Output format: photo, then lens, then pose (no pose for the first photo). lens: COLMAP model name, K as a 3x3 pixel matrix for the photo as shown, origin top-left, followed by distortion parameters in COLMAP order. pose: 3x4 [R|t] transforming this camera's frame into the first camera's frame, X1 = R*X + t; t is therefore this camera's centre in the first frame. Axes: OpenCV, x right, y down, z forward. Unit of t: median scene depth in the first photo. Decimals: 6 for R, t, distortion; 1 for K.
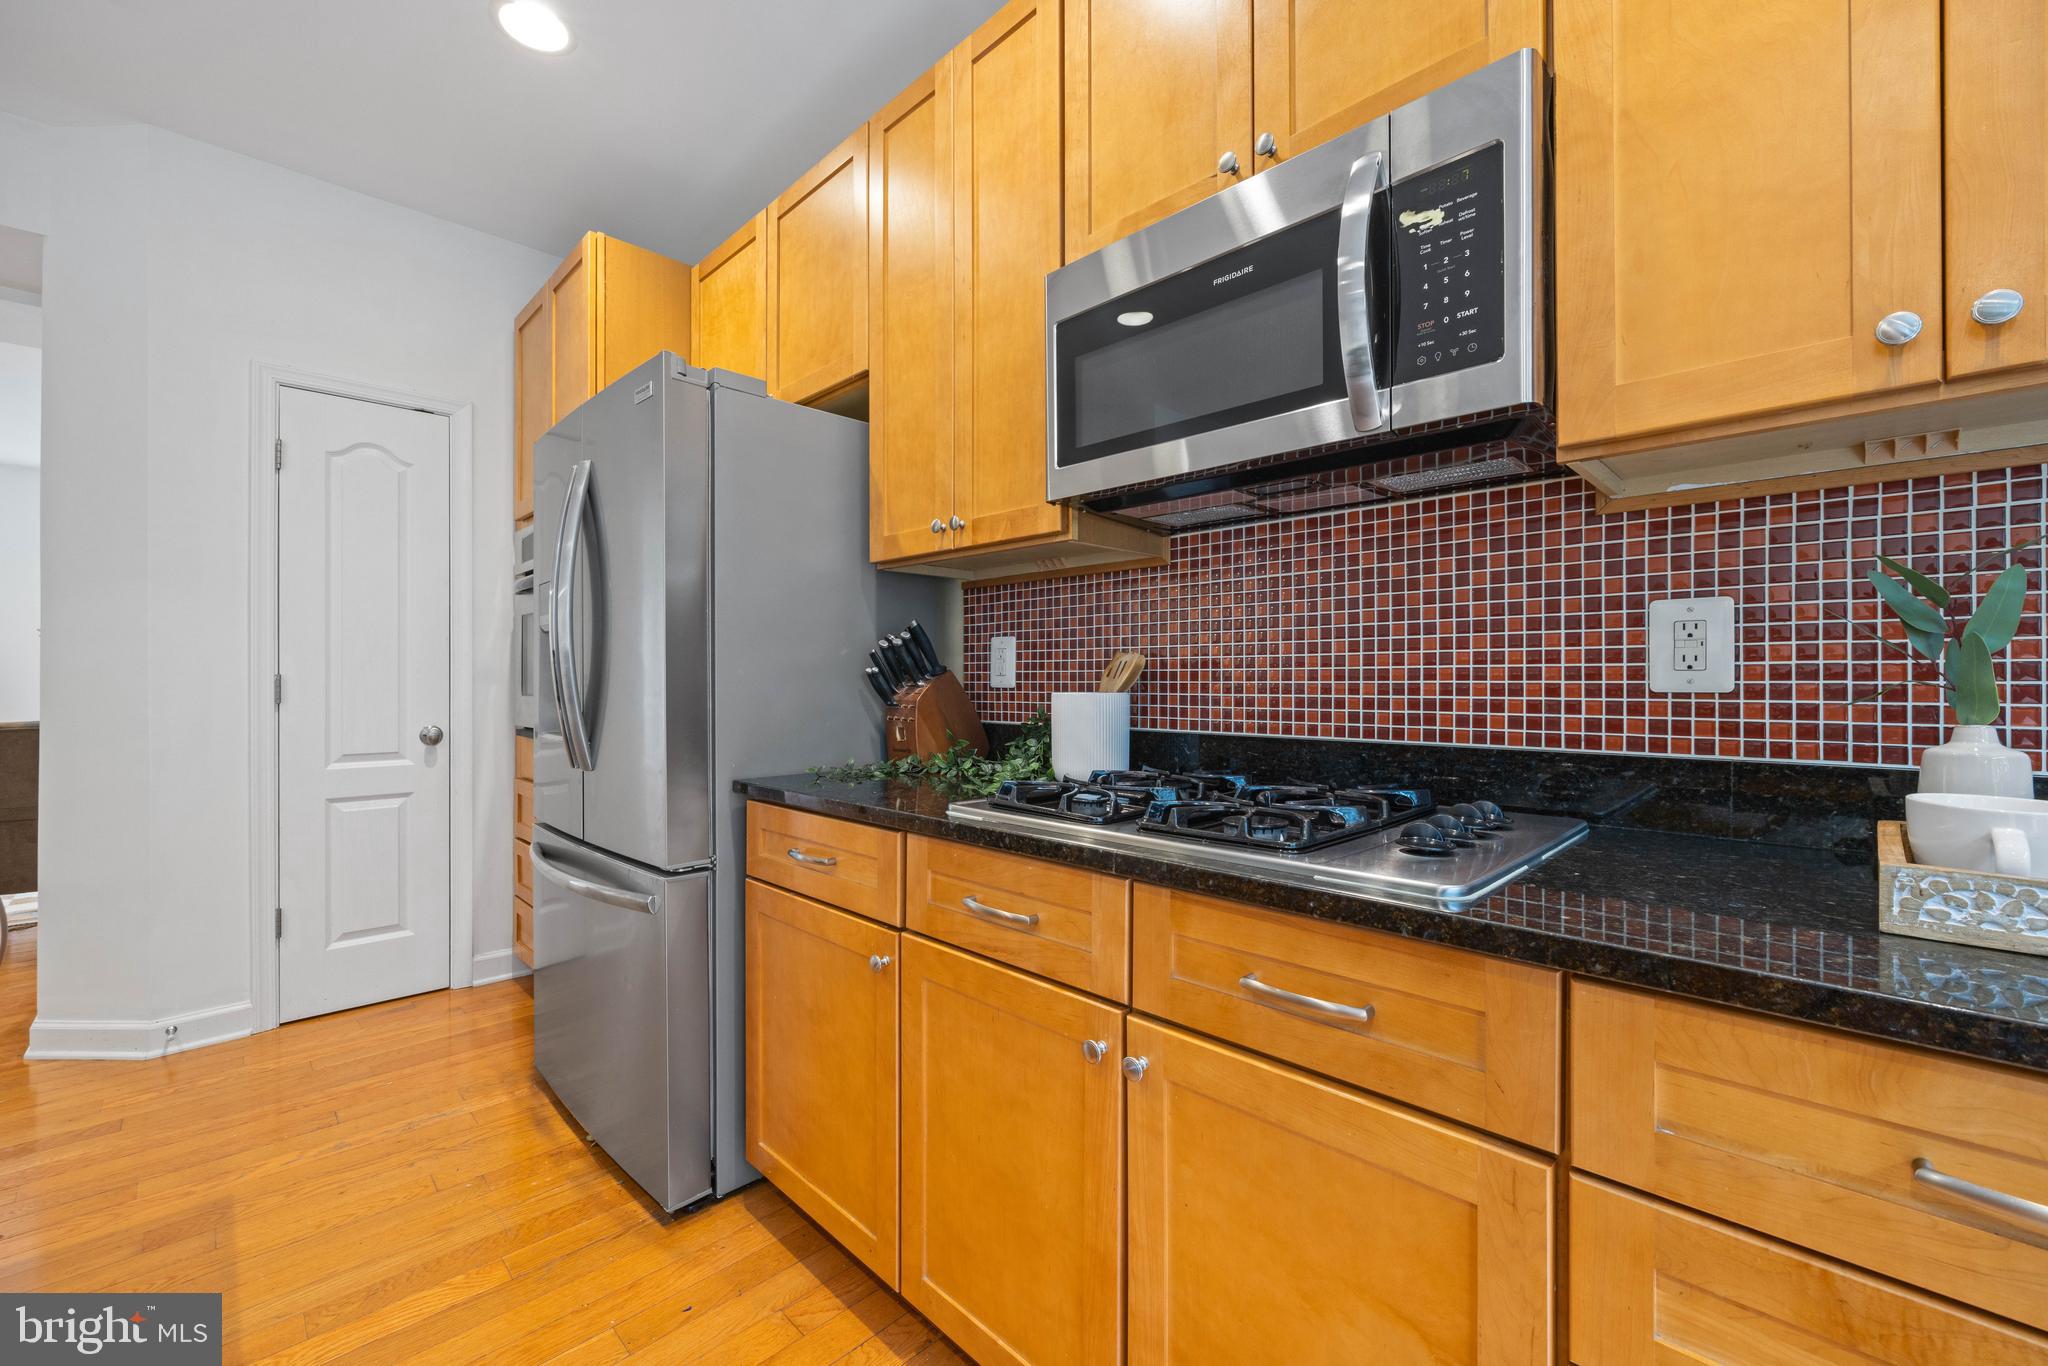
lens RADIAL K [[824.0, 0, 1014.5], [0, 824.0, 681.9], [0, 0, 1]] dist [-0.002507, 0.000158]
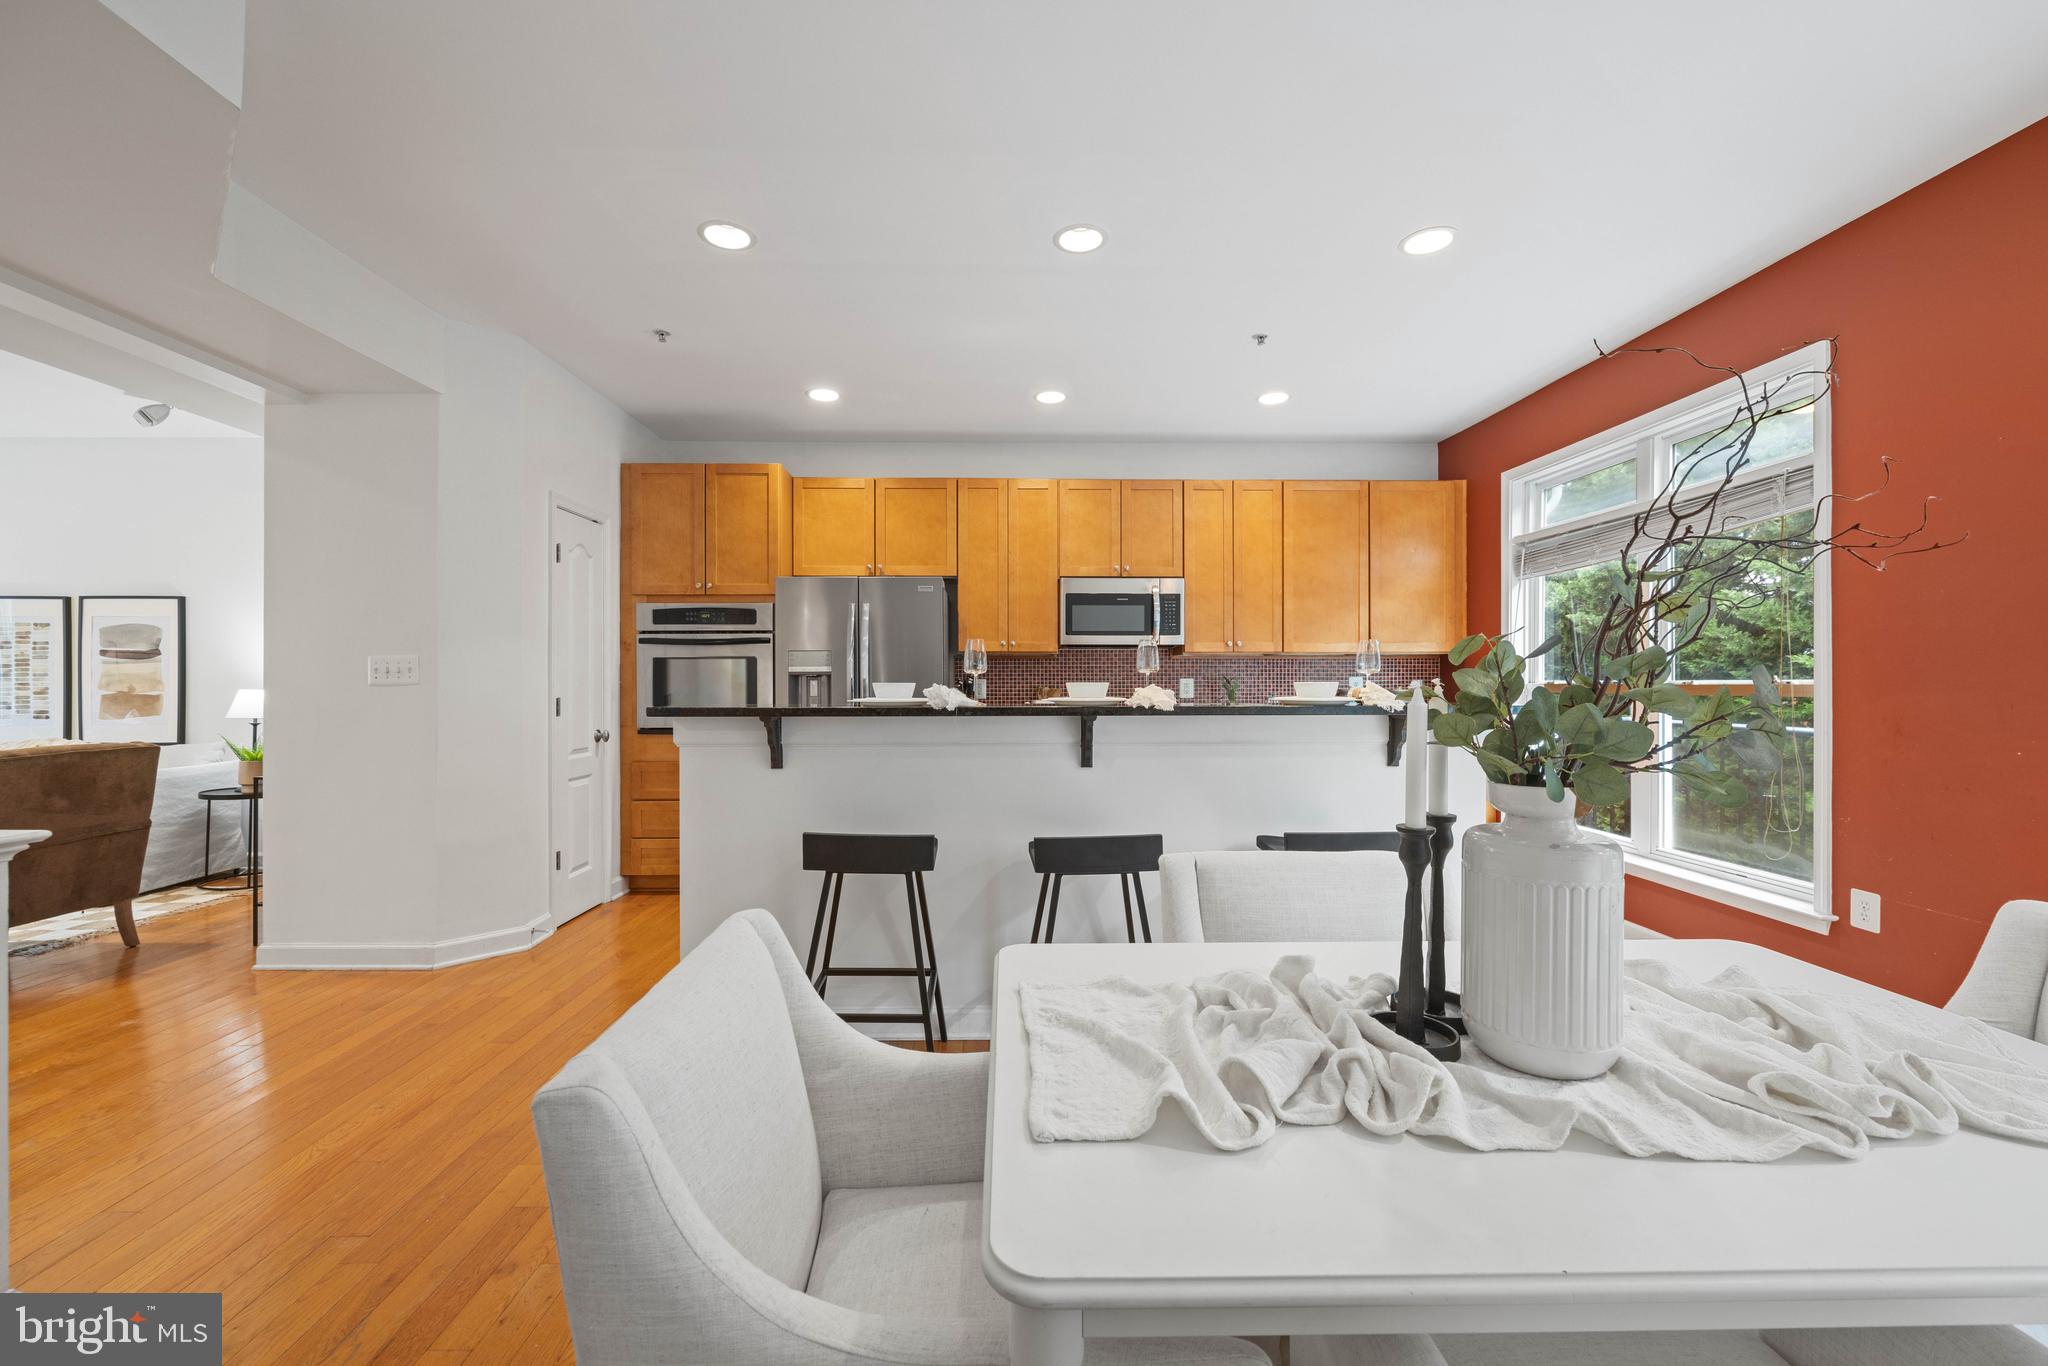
lens RADIAL K [[824.0, 0, 1014.5], [0, 824.0, 681.9], [0, 0, 1]] dist [-0.002507, 0.000158]
pose [[0.686207, 0.000727, 0.727406, -2.282254], [0.002903, 0.999989, -0.003738, -0.047601], [-0.727400, 0.004677, 0.686197, -1.058342]]
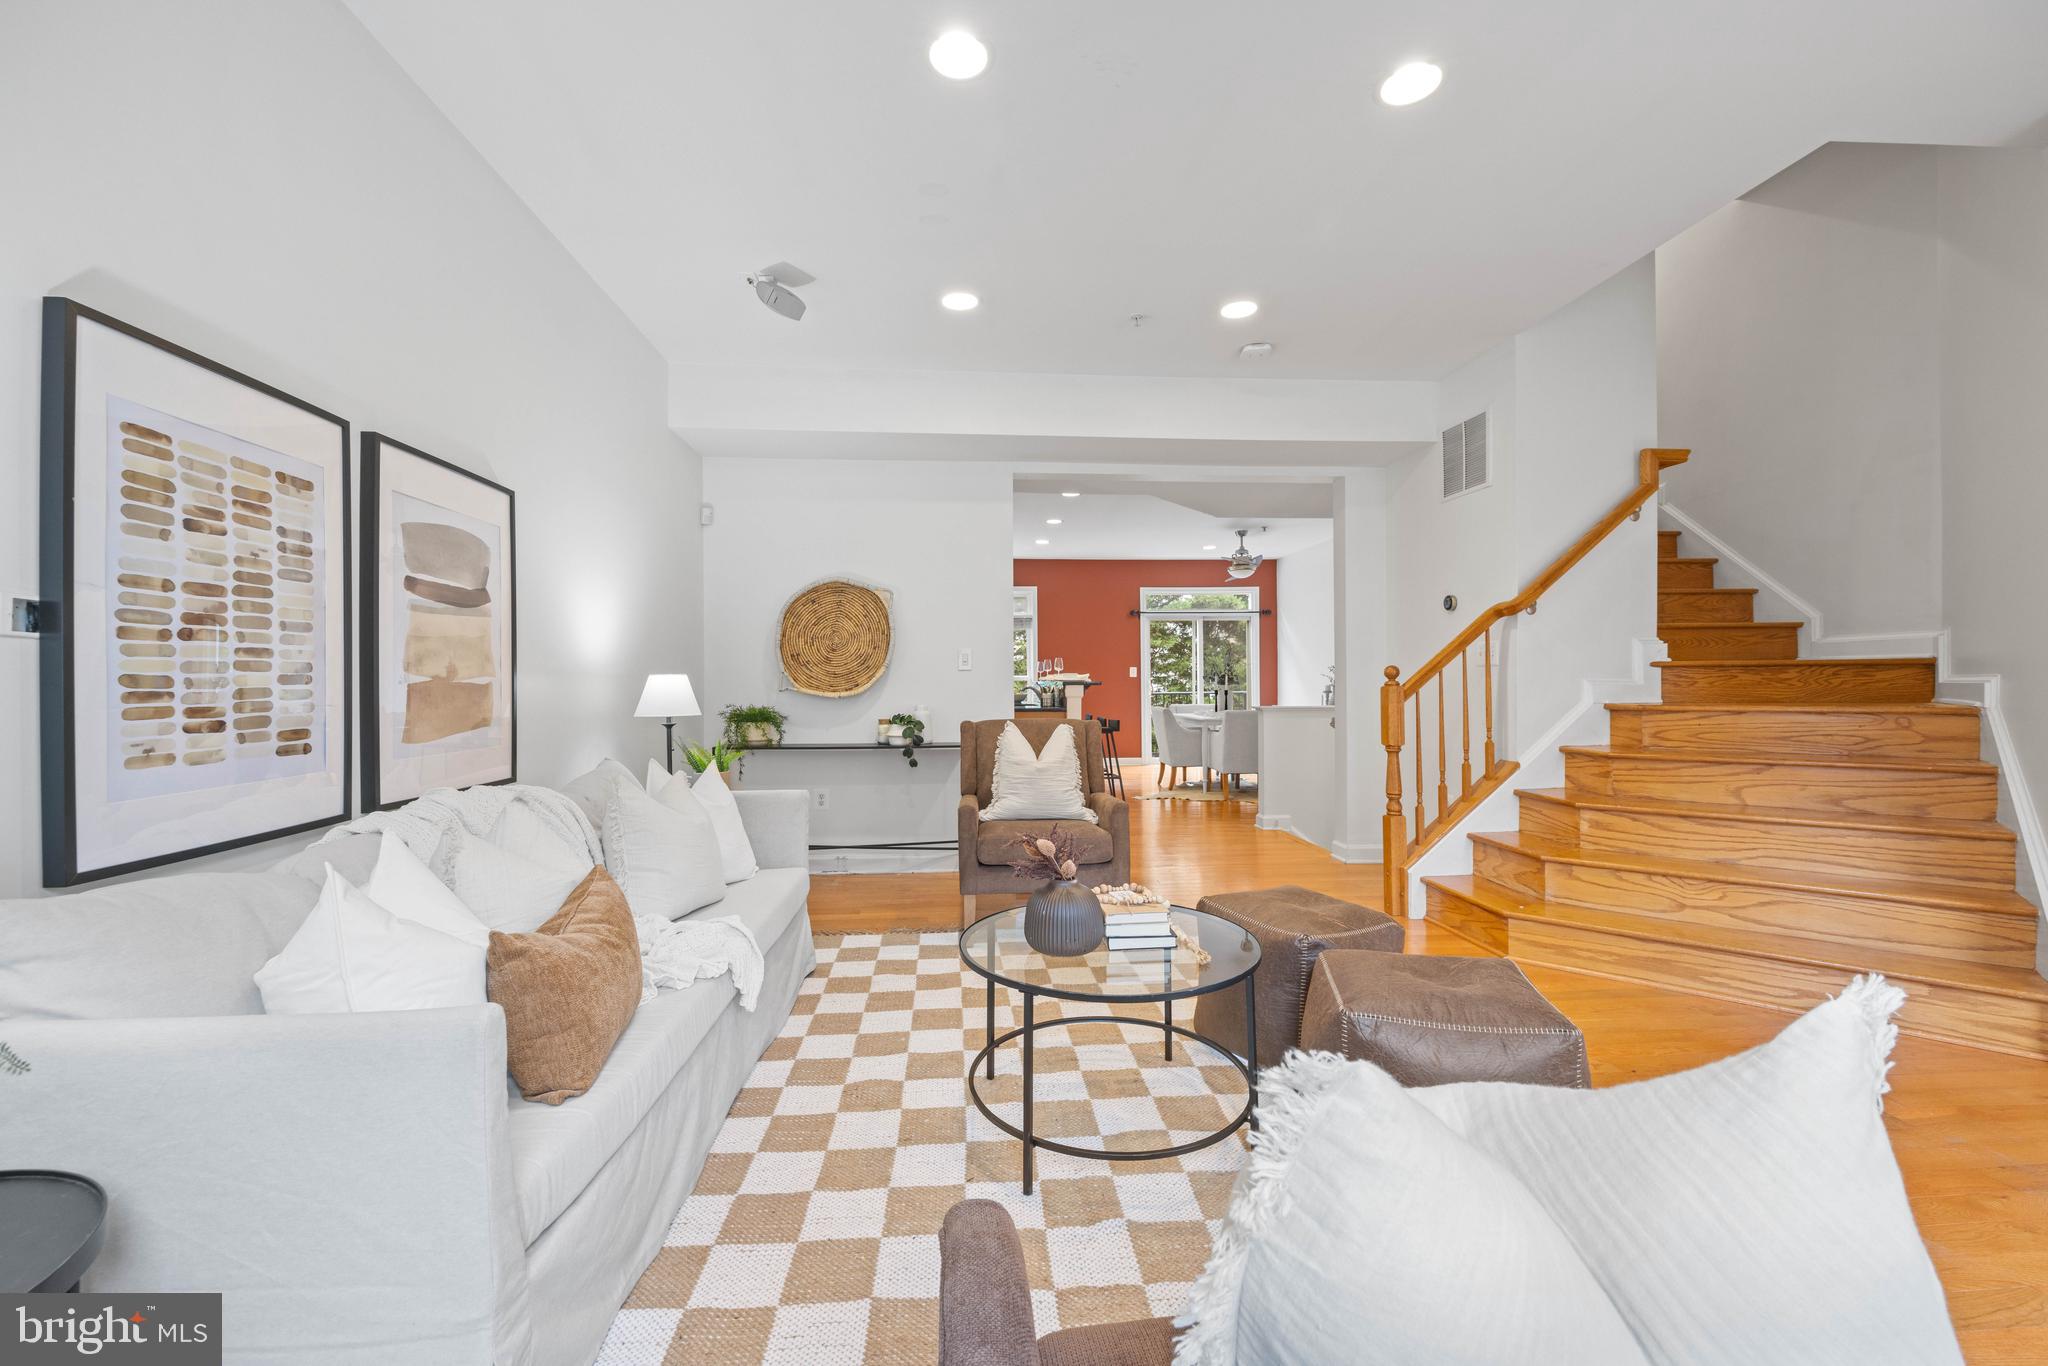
lens RADIAL K [[813.7, 0, 1019.3], [0, 813.7, 683.8], [0, 0, 1]] dist [-0.001137, -0.000400]
pose [[-0.758822, 0.005362, 0.651276, -3.957115], [0.010719, 0.999933, 0.004257, -0.016252], [-0.651210, 0.010211, -0.758829, 3.940350]]
